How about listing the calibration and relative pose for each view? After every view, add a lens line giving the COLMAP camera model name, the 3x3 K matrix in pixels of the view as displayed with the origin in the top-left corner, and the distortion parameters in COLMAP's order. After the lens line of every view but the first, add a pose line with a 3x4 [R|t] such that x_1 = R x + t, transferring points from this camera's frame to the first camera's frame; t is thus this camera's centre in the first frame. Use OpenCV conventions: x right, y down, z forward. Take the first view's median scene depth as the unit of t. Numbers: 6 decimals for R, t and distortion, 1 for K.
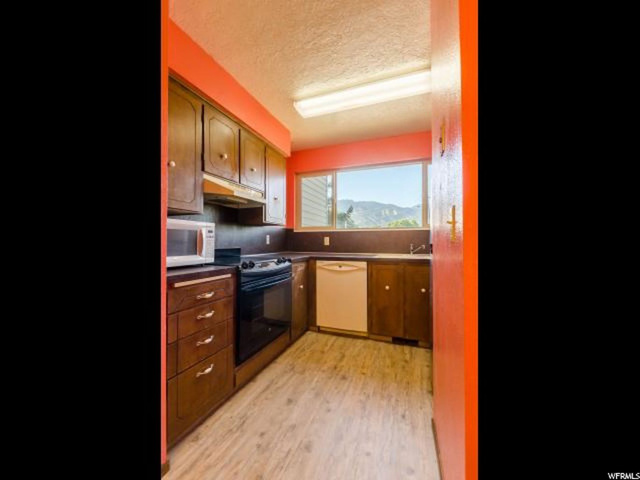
lens RADIAL K [[236.6, 0, 319.0], [0, 236.6, 241.0], [0, 0, 1]] dist [0.001067, -0.000706]
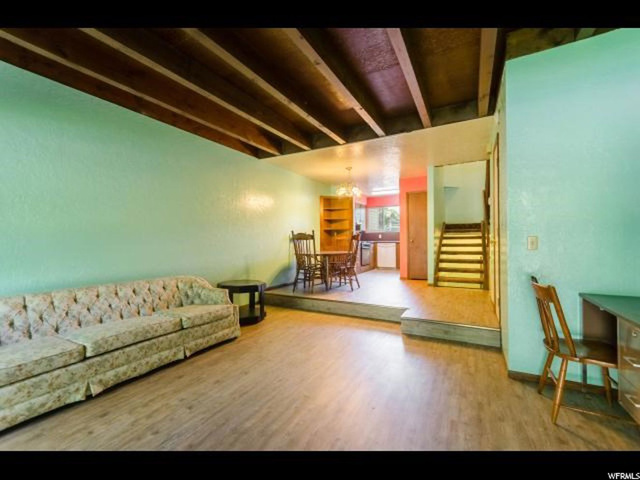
lens RADIAL K [[277.2, 0, 319.0], [0, 277.2, 240.1], [0, 0, 1]] dist [-0.000328, -0.000009]
pose [[0.991351, -0.006061, -0.131098, -0.350434], [0.006742, 0.999966, 0.004748, 0.036237], [0.131065, -0.005590, 0.991358, -3.076013]]
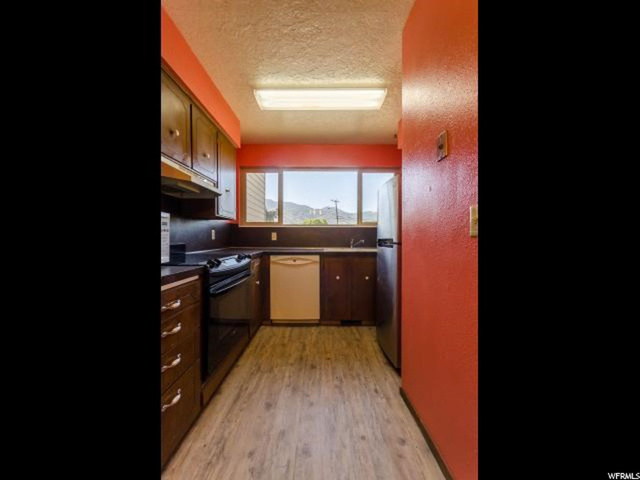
lens RADIAL K [[209.1, 0, 319.1], [0, 209.1, 240.7], [0, 0, 1]] dist [0.004882, -0.000121]
pose [[0.934846, -0.004124, 0.355028, -0.176673], [-0.002790, 0.999816, 0.018961, 0.001926], [-0.355041, -0.018716, 0.934663, 0.121265]]
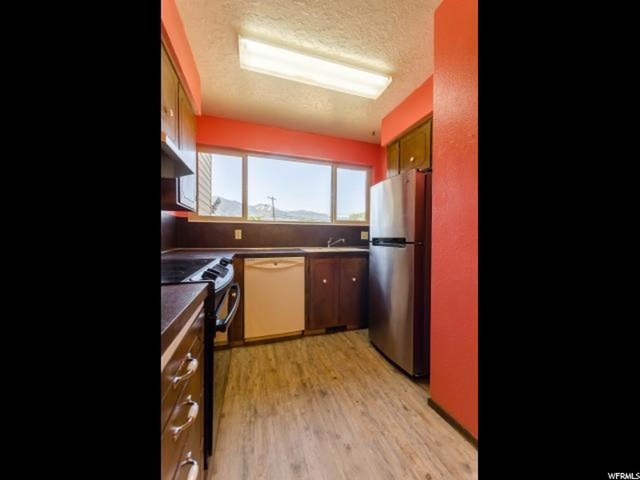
lens RADIAL K [[209.1, 0, 319.4], [0, 209.1, 240.5], [0, 0, 1]] dist [0.004882, -0.000121]
pose [[0.779505, -0.008698, 0.626335, -0.342609], [-0.007958, 0.999685, 0.023787, 0.003412], [-0.626345, -0.023527, 0.779191, 0.384756]]
